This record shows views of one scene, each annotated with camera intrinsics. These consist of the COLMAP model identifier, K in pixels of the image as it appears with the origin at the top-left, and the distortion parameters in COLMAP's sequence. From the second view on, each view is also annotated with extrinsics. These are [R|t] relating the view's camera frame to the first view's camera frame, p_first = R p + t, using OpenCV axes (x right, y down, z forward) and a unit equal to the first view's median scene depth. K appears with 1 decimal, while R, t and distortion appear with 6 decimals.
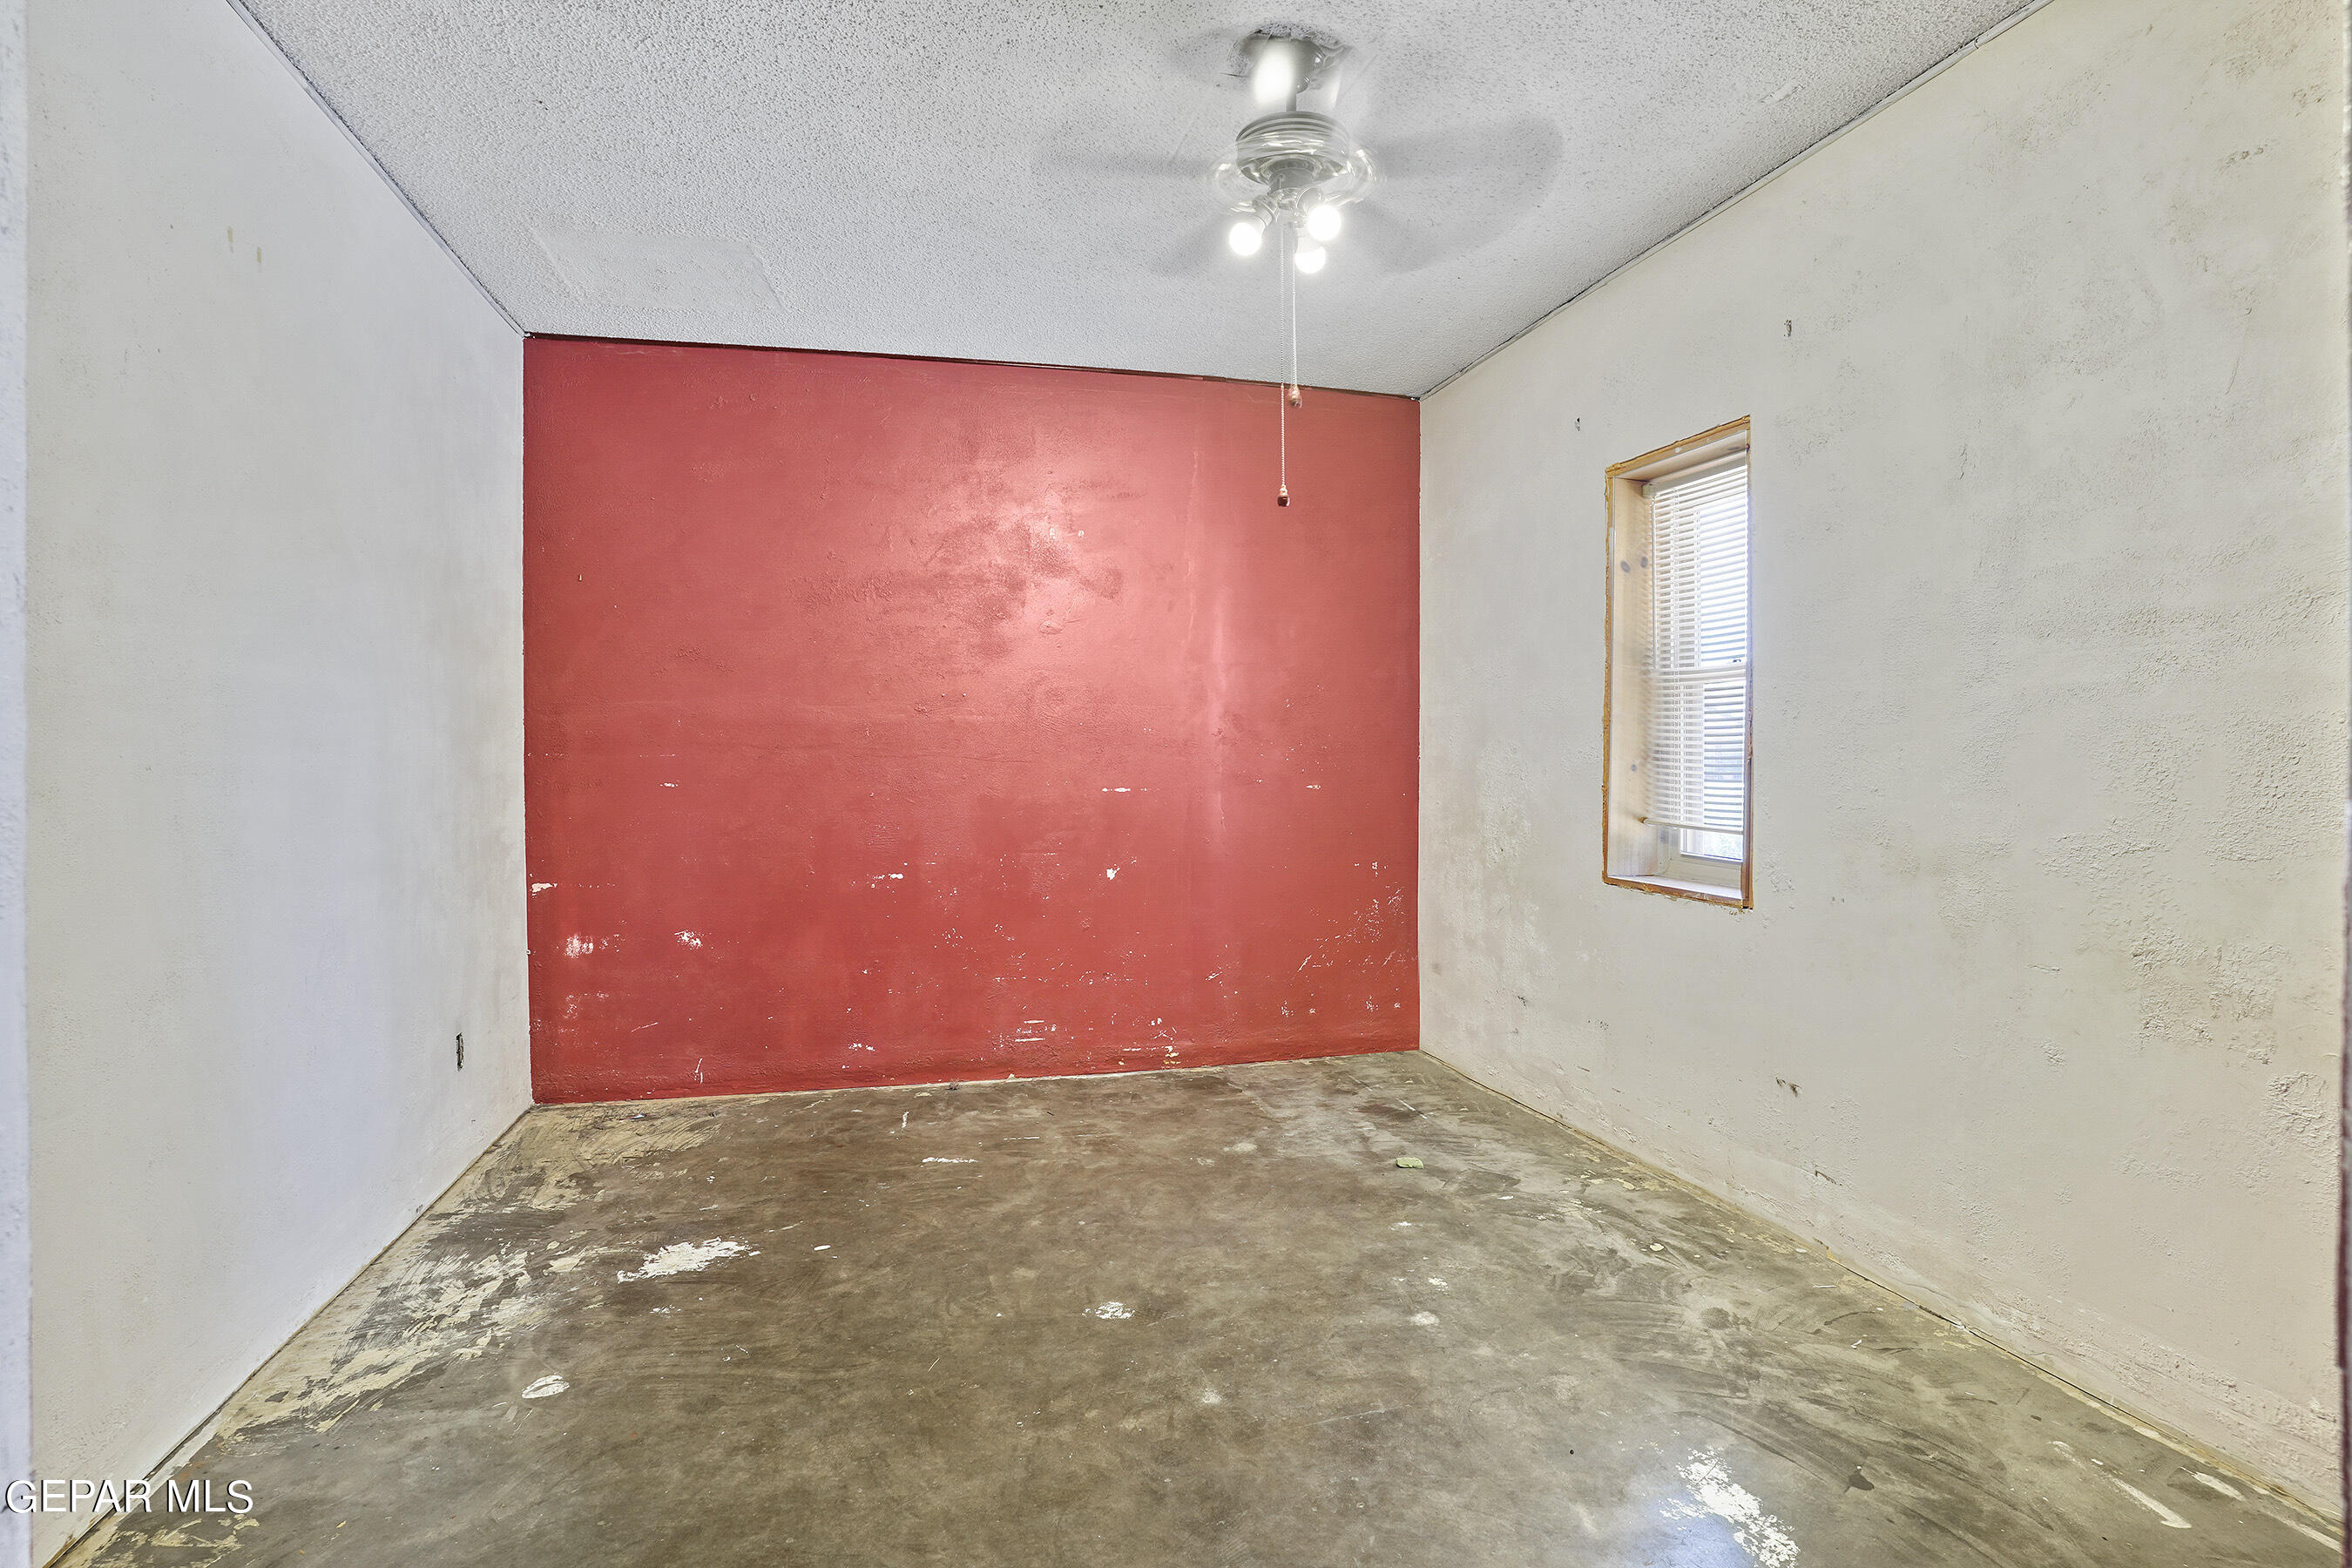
lens RADIAL K [[1168.1, 0, 1160.6], [0, 1168.1, 771.8], [0, 0, 1]] dist [-0.078785, 0.034686]
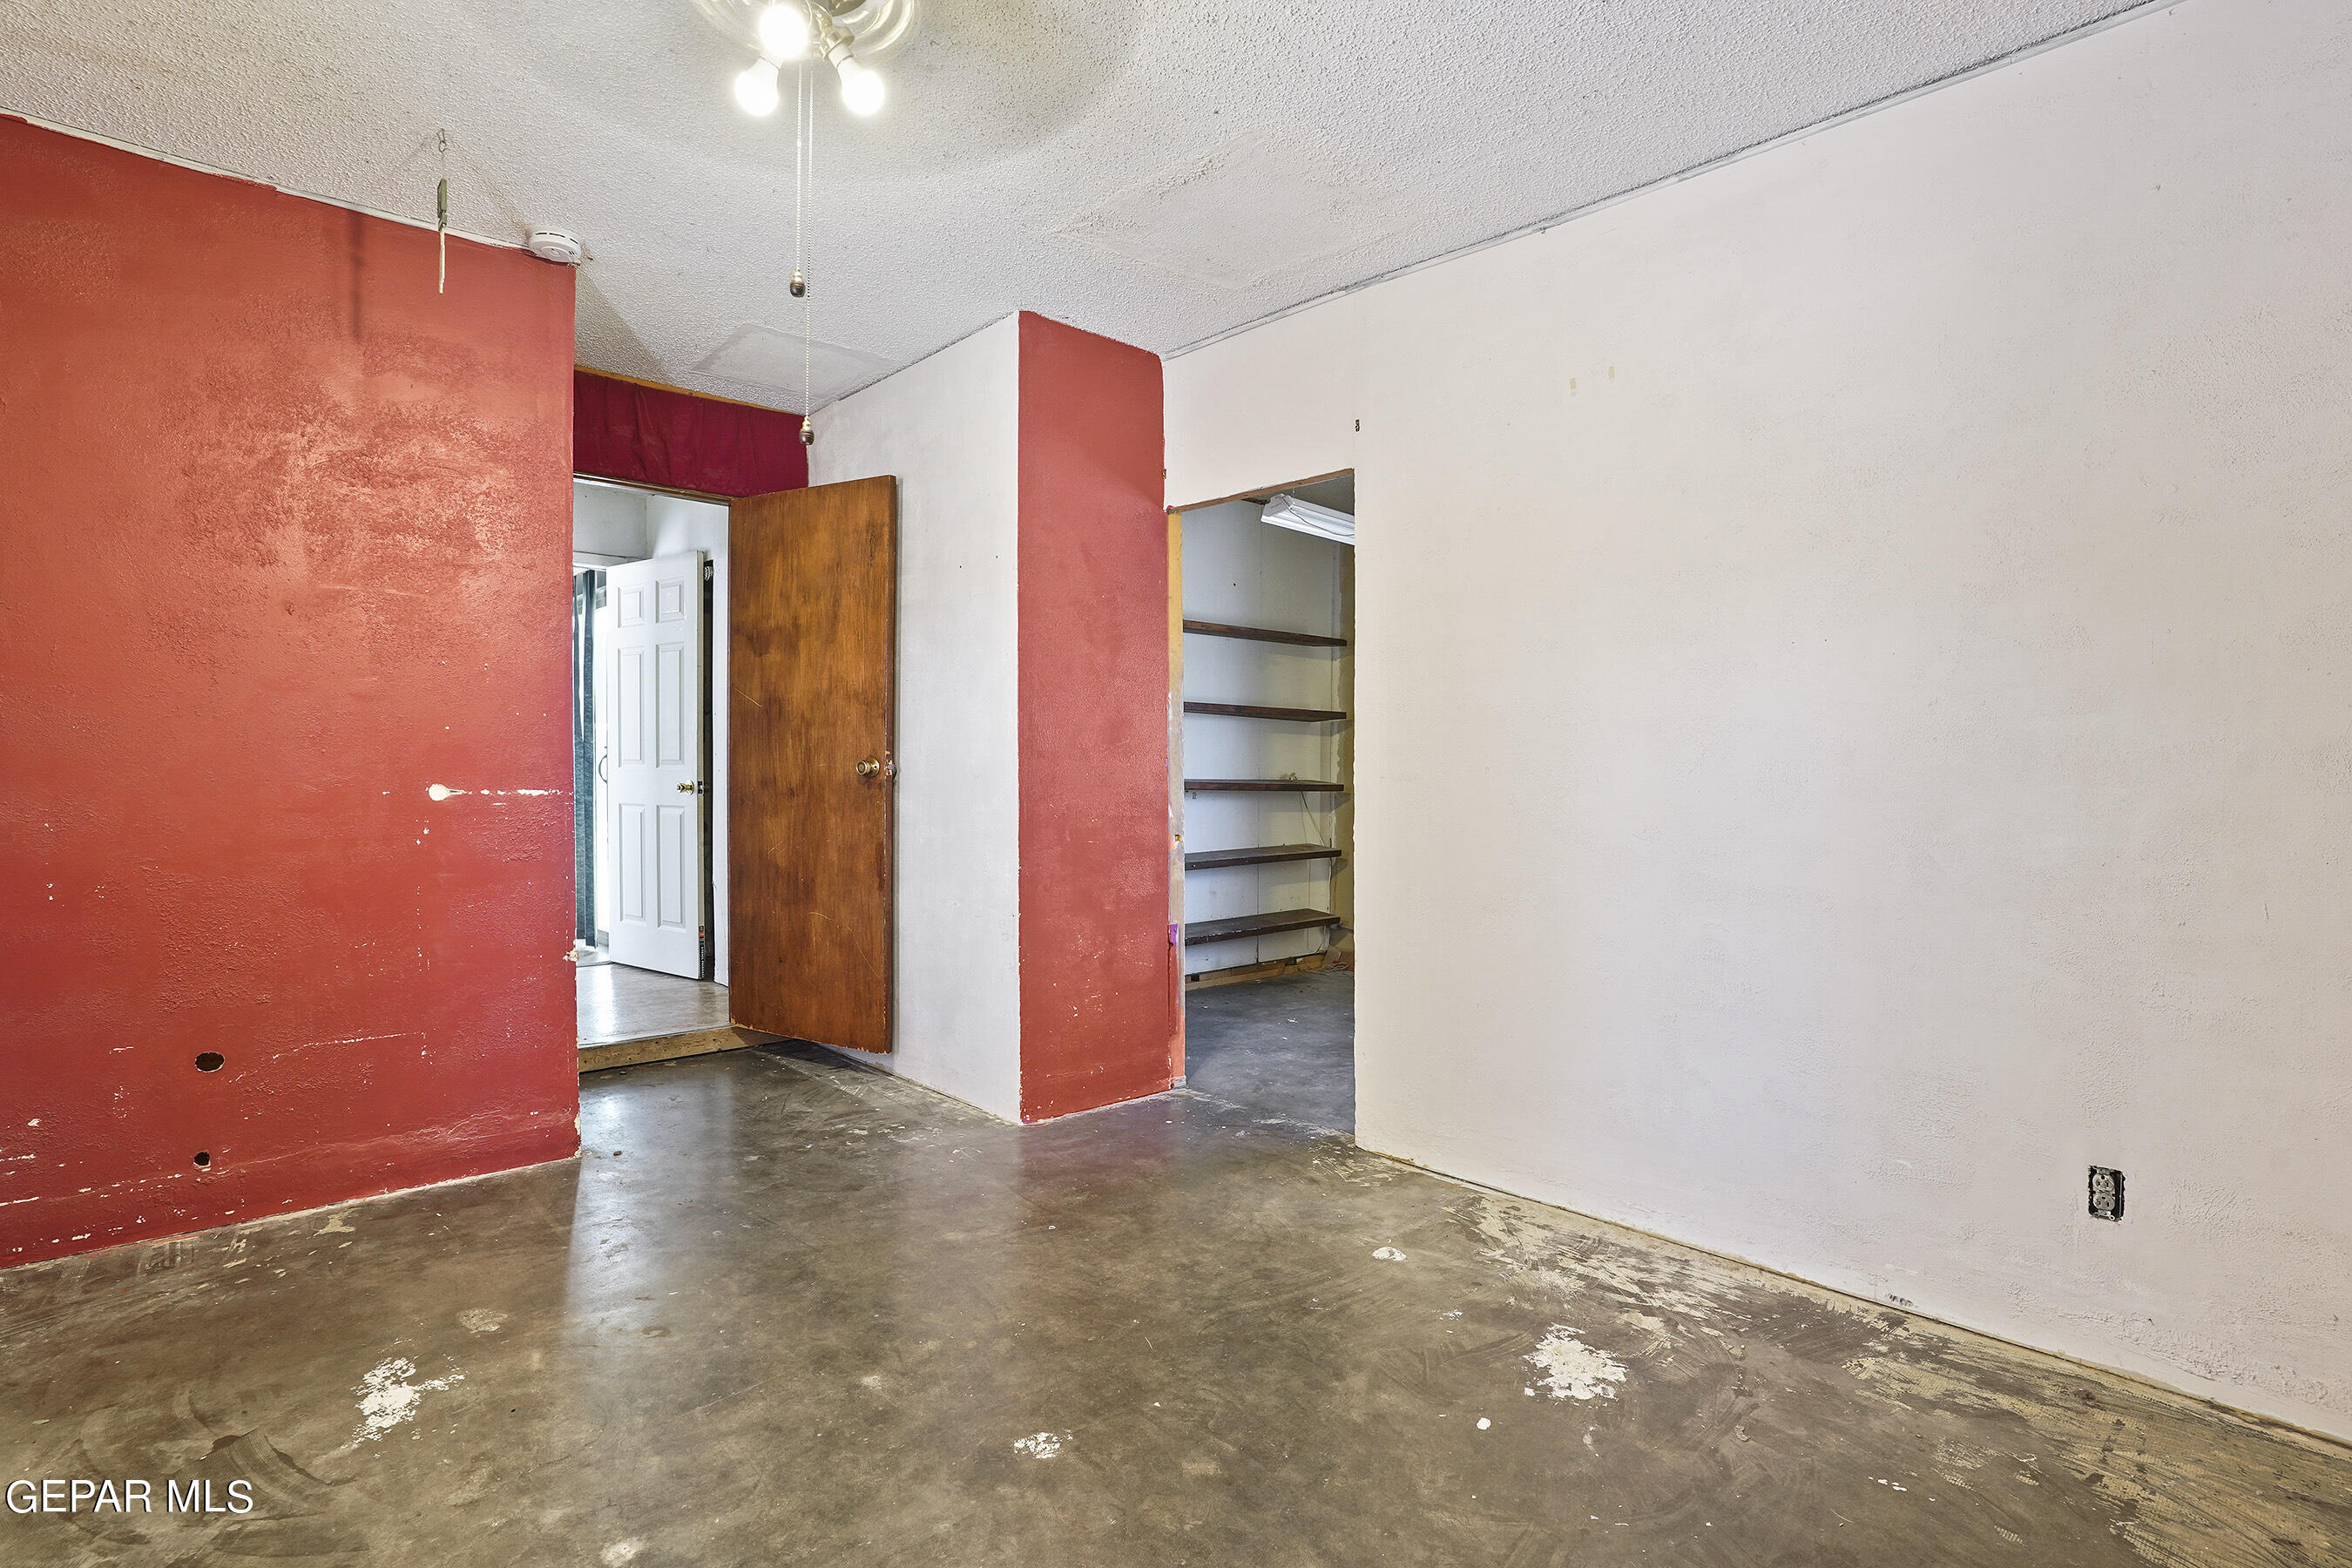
lens RADIAL K [[1168.1, 0, 1160.6], [0, 1168.1, 771.8], [0, 0, 1]] dist [-0.078785, 0.034686]
pose [[-0.868841, -0.000249, -0.495090, 0.281007], [-0.010040, 0.999803, 0.017116, -0.016885], [0.494989, 0.019842, -0.868673, 1.729657]]
